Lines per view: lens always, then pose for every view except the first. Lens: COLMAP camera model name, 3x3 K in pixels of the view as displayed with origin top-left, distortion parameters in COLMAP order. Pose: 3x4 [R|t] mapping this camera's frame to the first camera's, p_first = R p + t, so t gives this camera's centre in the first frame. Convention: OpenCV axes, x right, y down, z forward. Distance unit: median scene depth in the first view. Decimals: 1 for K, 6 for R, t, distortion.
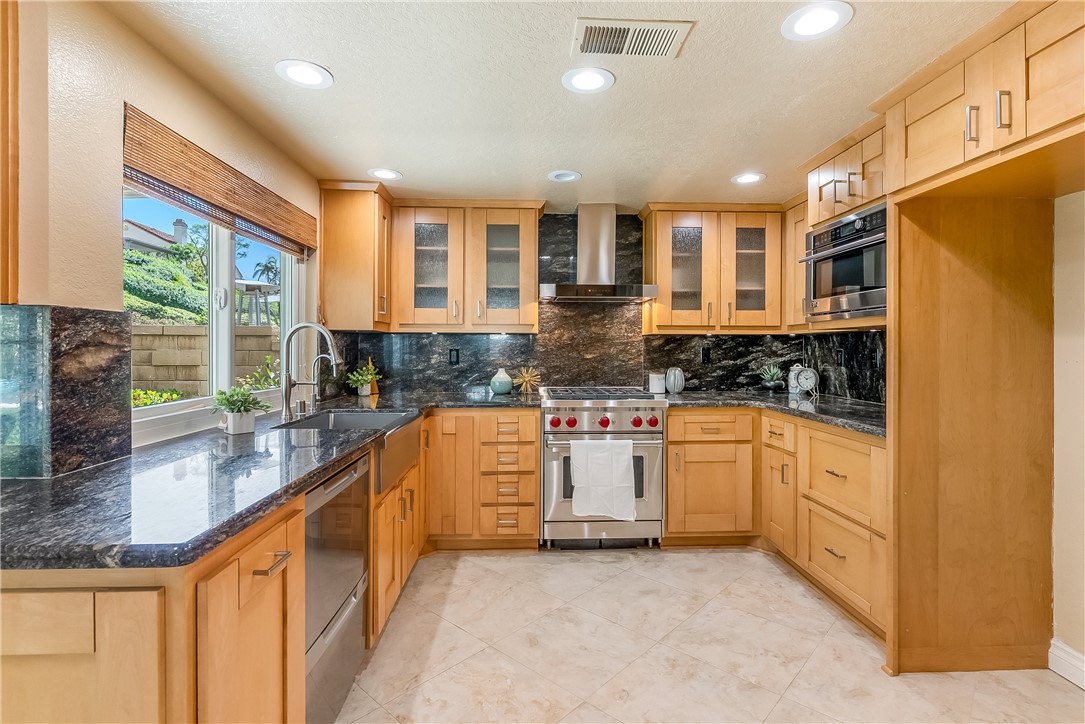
lens RADIAL K [[529.6, 0, 541.6], [0, 529.6, 345.0], [0, 0, 1]] dist [-0.005268, 0.001897]
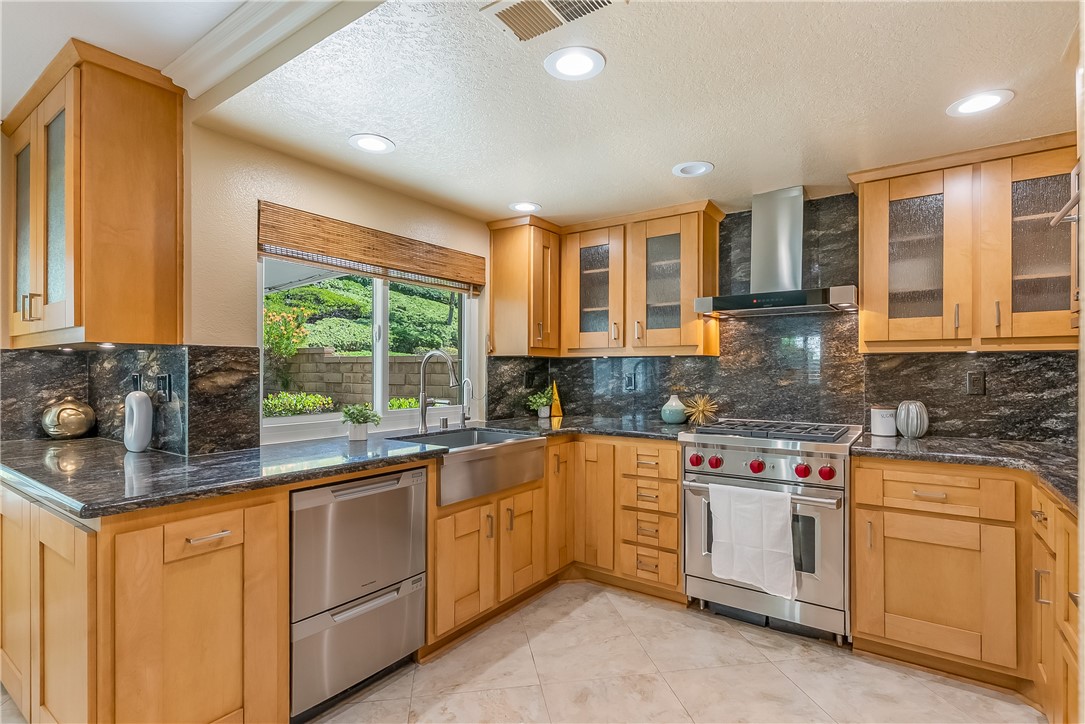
lens RADIAL K [[529.6, 0, 528.4], [0, 529.6, 366.9], [0, 0, 1]] dist [-0.005268, 0.001897]
pose [[0.786085, -0.006258, -0.618087, 0.332121], [0.003215, 0.999977, -0.006035, 0.000867], [0.618110, 0.002757, 0.786087, 0.163778]]
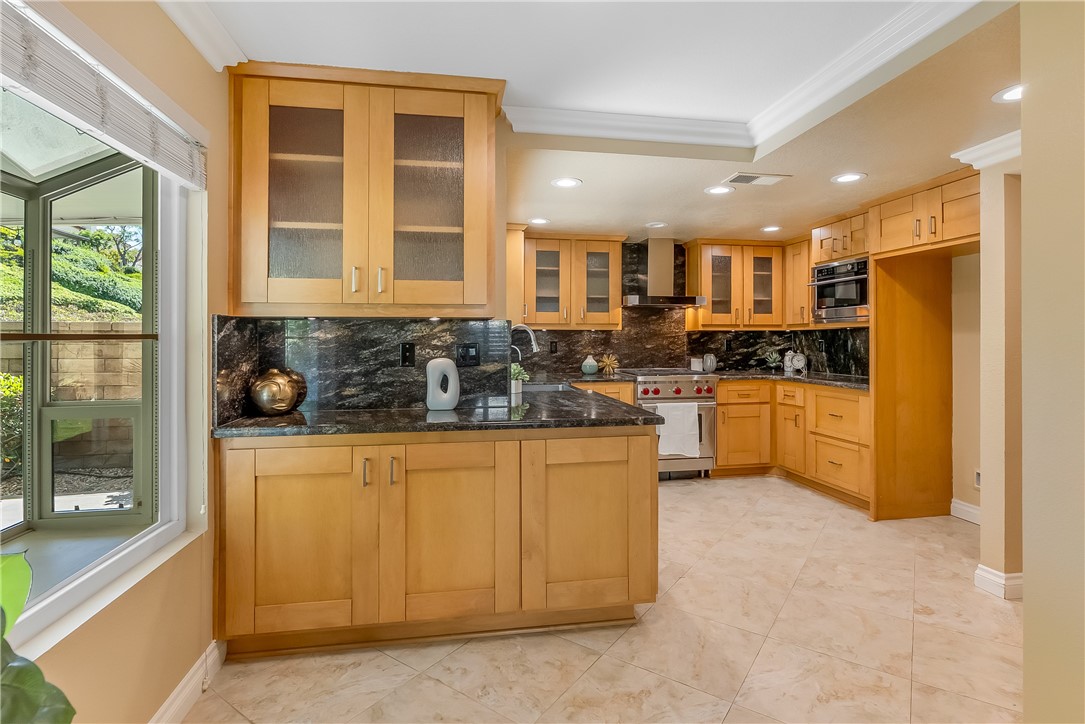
lens RADIAL K [[529.6, 0, 551.7], [0, 529.6, 334.9], [0, 0, 1]] dist [-0.005268, 0.001897]
pose [[0.990729, -0.003573, 0.135808, -0.416403], [0.004384, 0.999974, -0.005672, -0.002561], [-0.135784, 0.006215, 0.990719, -0.398834]]
